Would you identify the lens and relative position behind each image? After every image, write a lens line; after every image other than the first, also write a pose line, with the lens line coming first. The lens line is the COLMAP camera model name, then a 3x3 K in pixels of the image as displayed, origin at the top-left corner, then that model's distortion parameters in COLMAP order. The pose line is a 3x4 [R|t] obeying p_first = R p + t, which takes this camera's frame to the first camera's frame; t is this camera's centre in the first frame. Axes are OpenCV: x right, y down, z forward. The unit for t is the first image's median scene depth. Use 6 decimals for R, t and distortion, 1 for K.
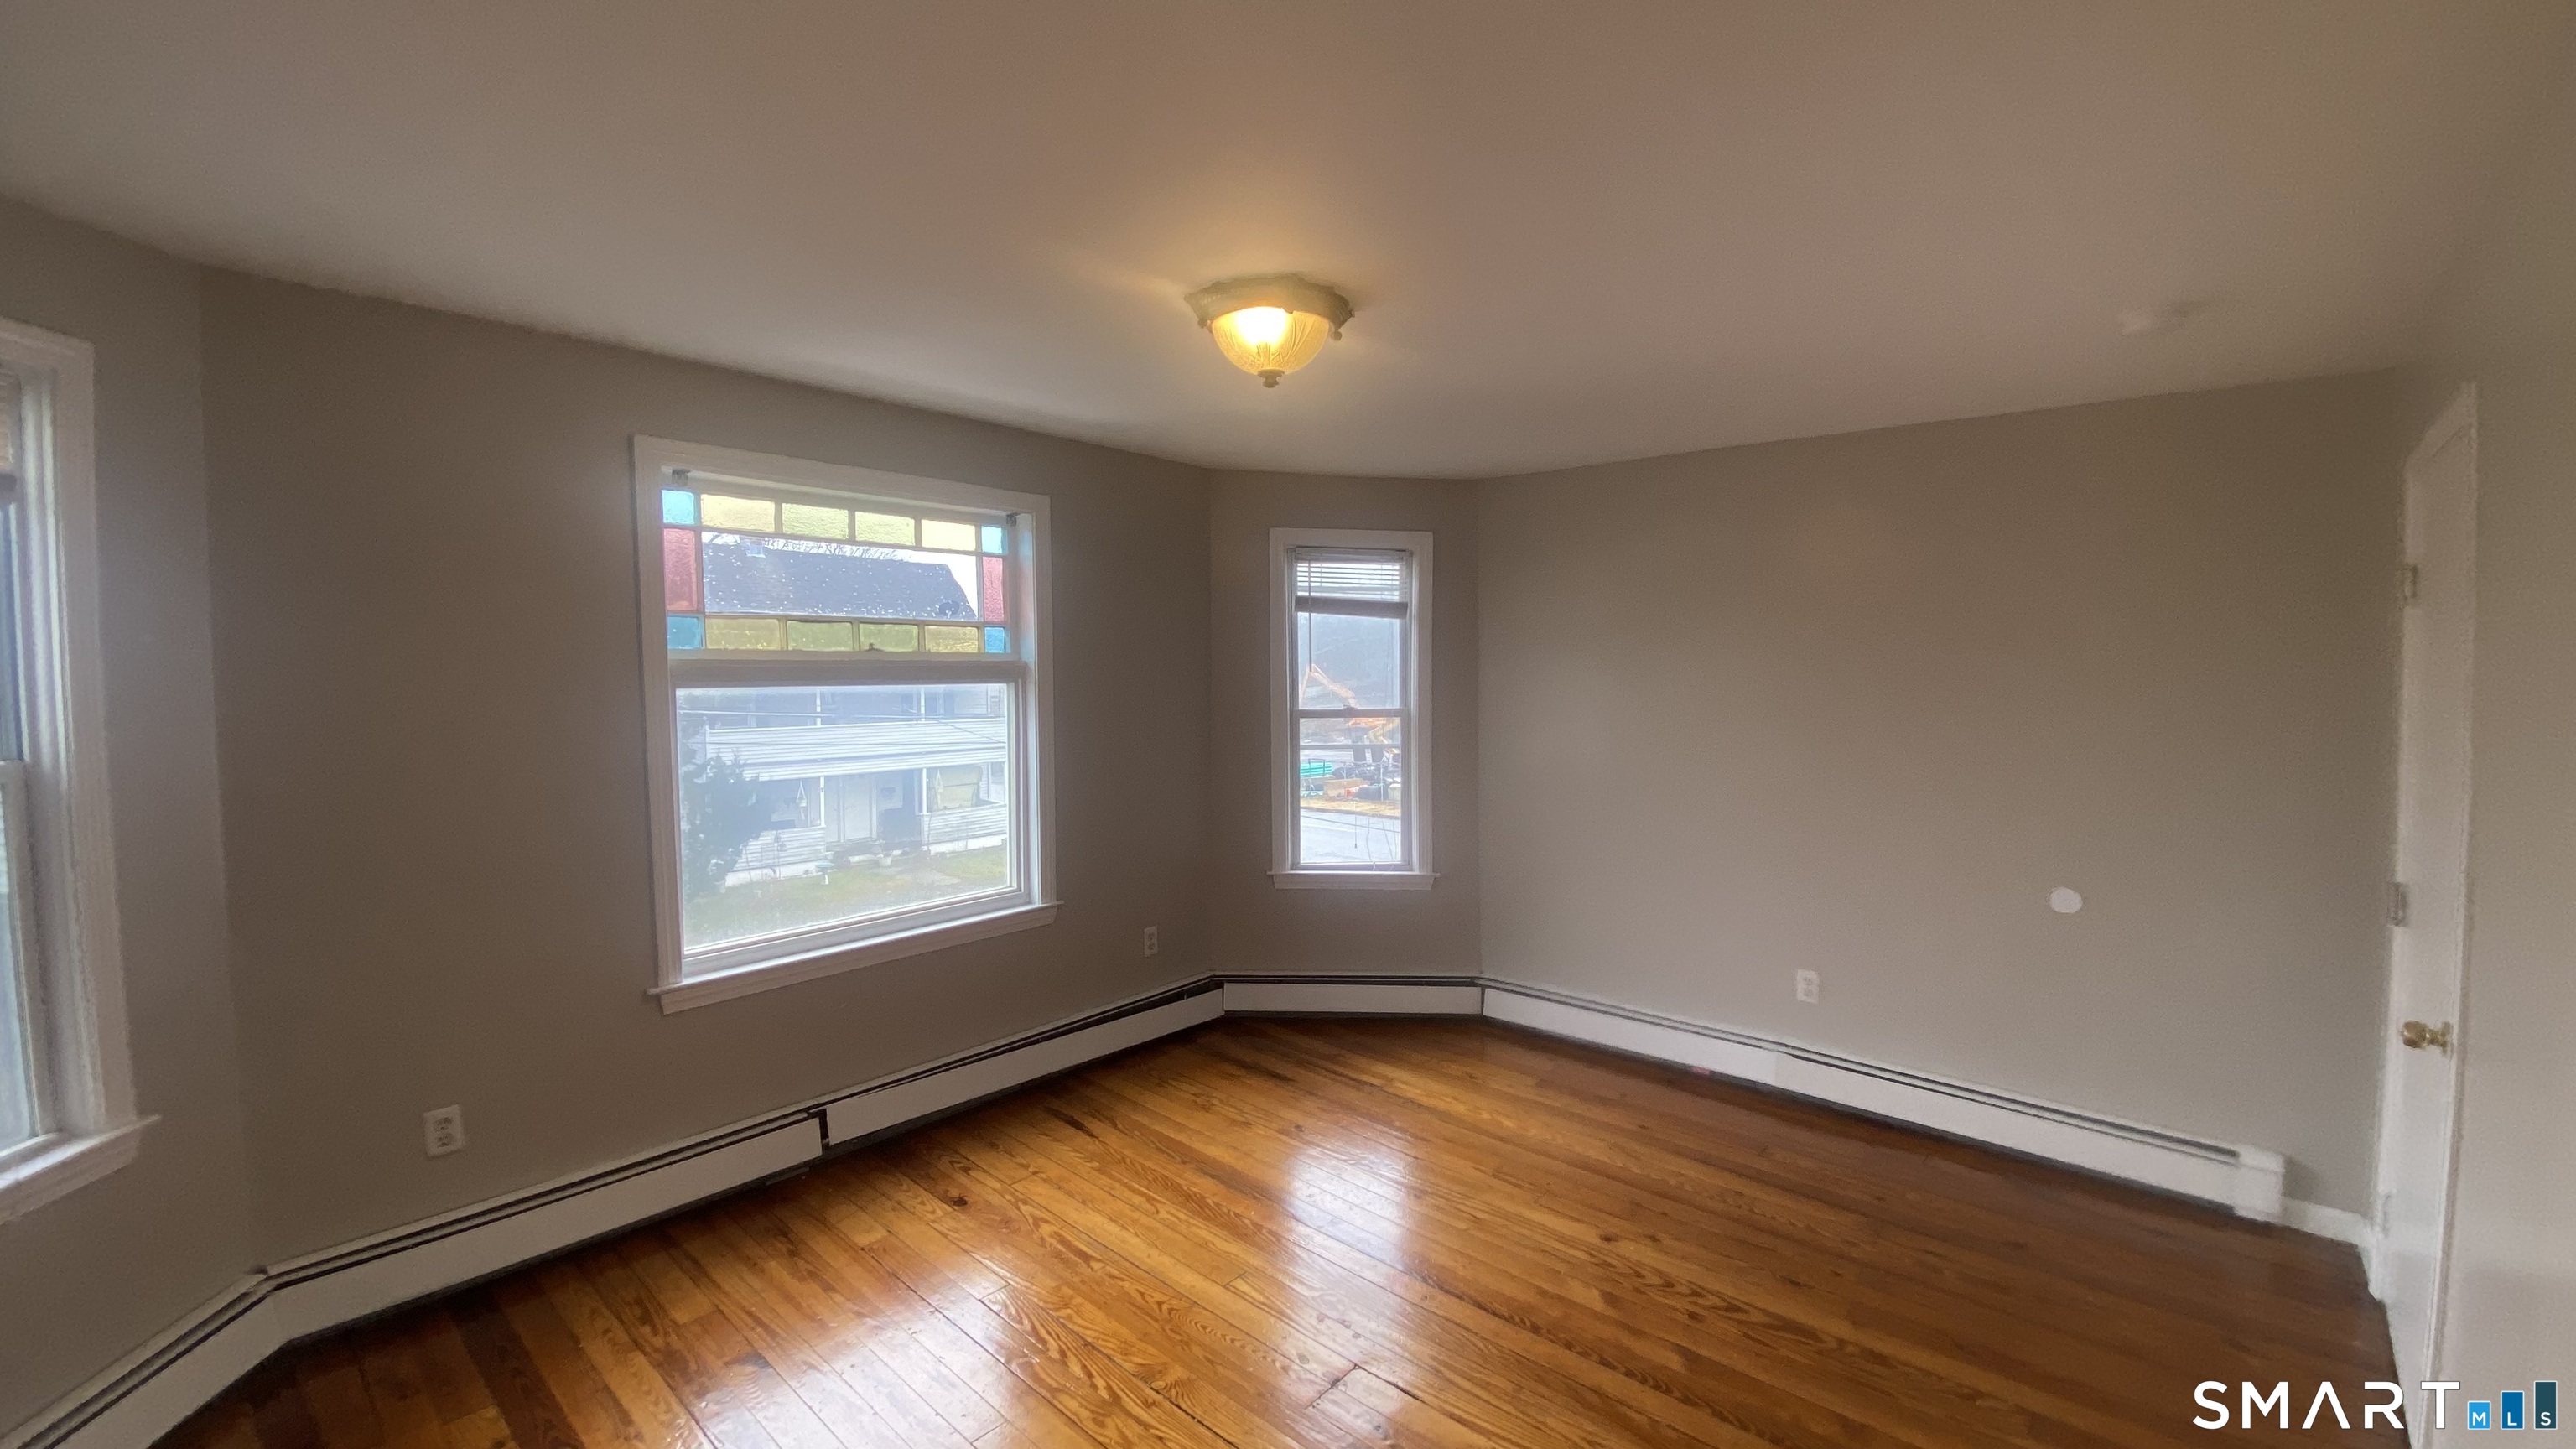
lens RADIAL K [[1043.3, 0, 1289.2], [0, 1043.3, 717.6], [0, 0, 1]] dist [0.060180, -0.061199]
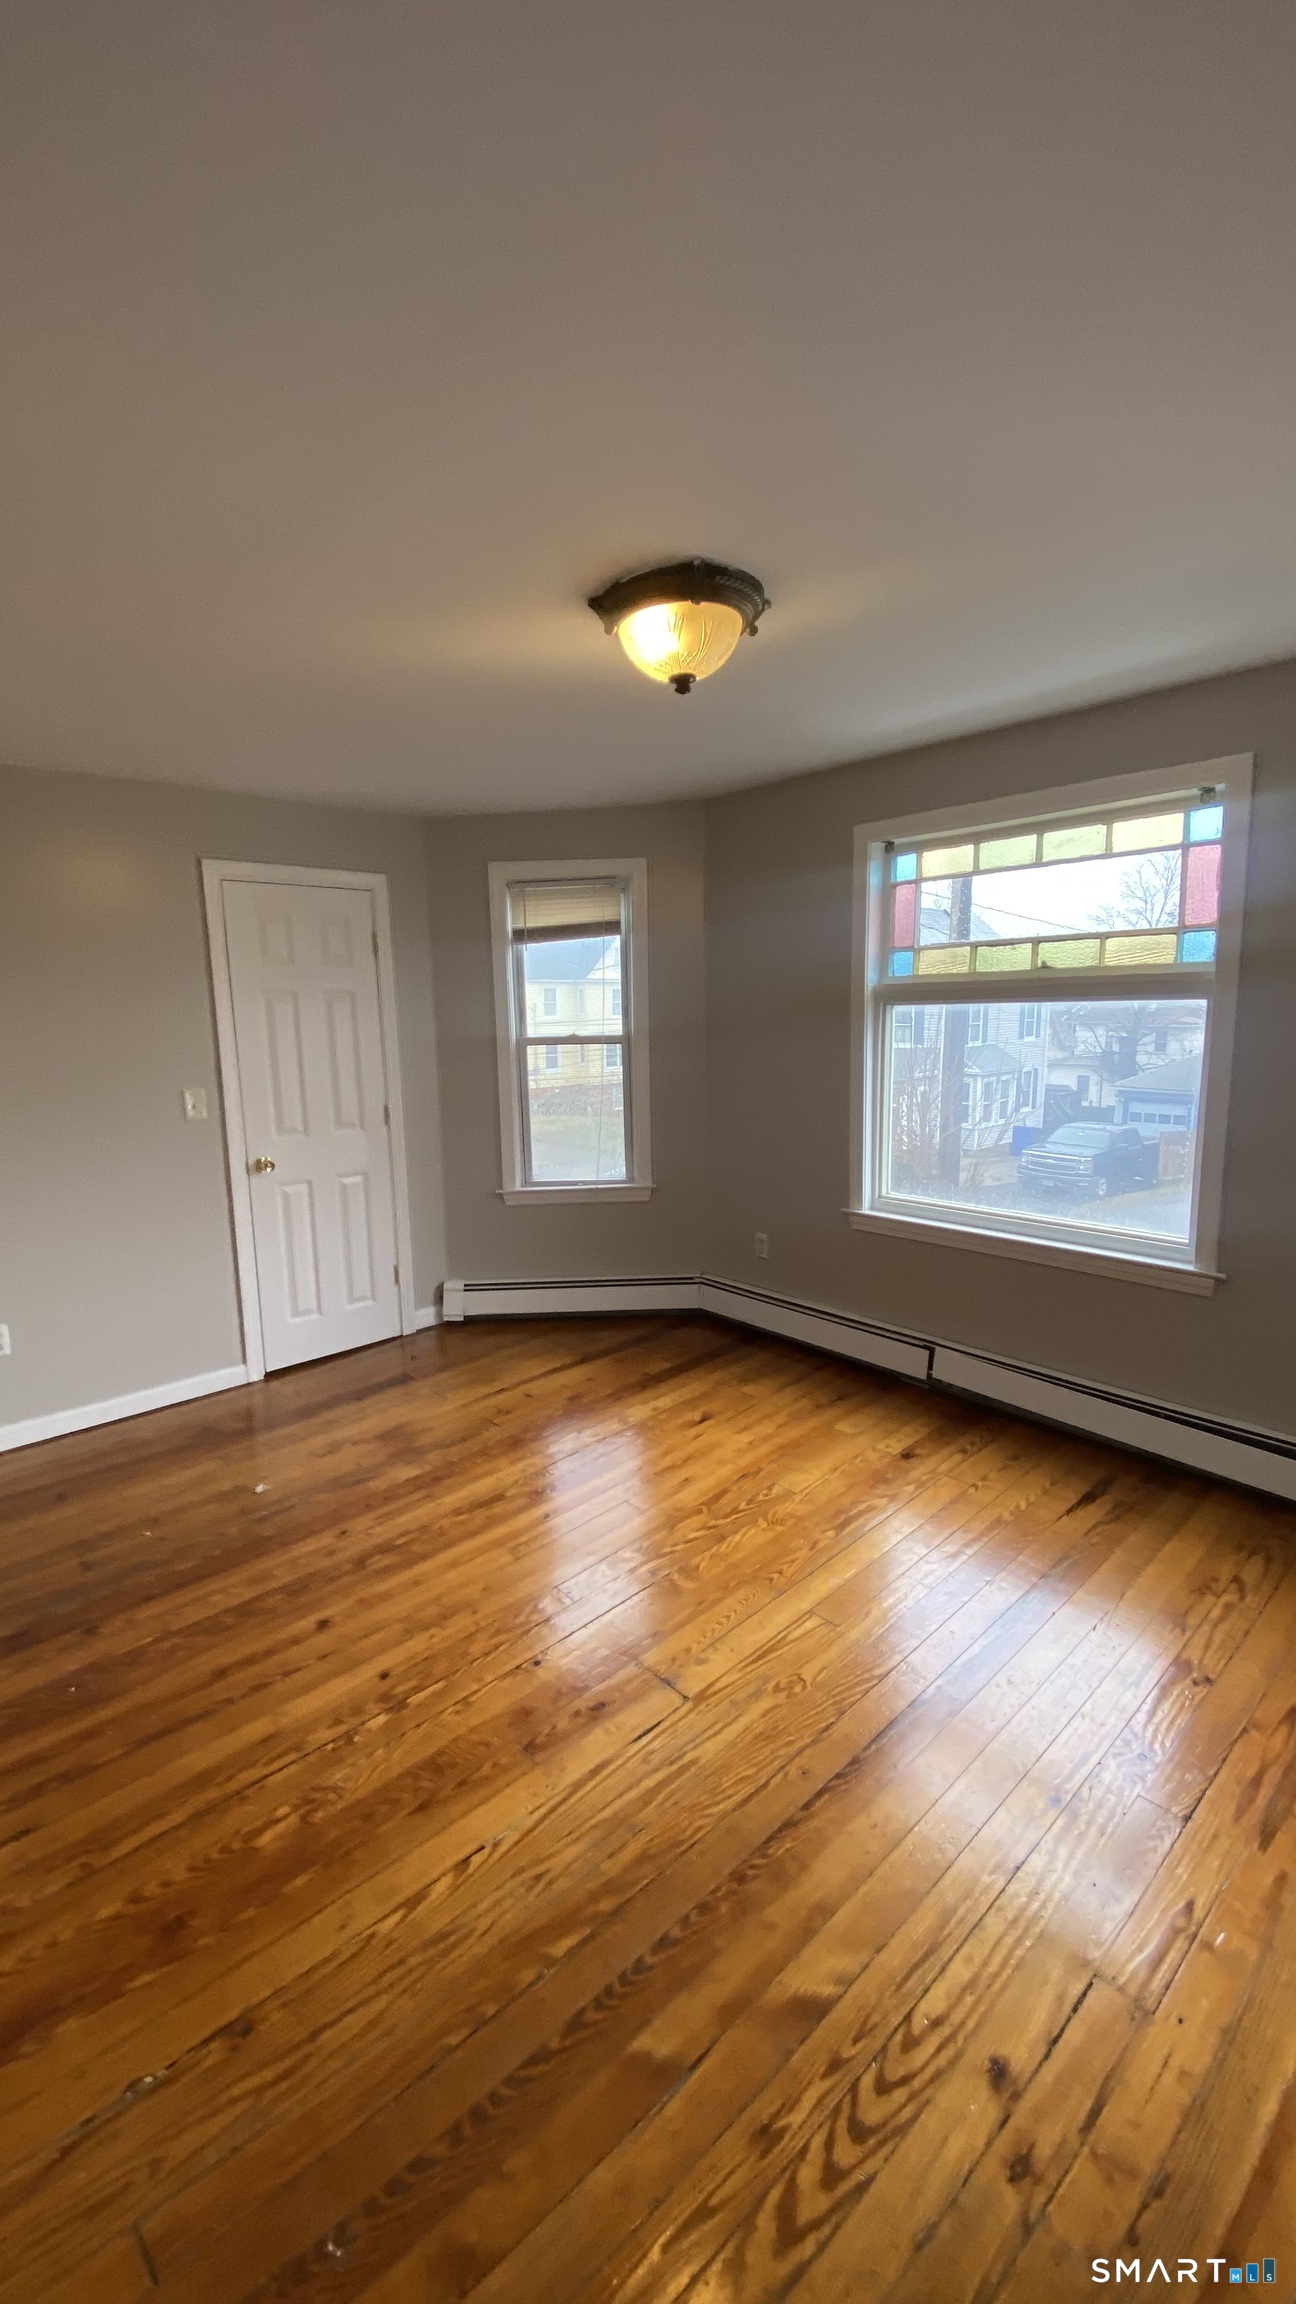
lens RADIAL K [[932.4, 0, 648.0], [0, 932.4, 1152.0], [0, 0, 1]] dist [0.030478, -0.027473]
pose [[-0.117393, 0.167941, -0.978782, 0.611747], [-0.021540, 0.984935, 0.171580, -0.036484], [0.992852, 0.041225, -0.112007, 0.746164]]
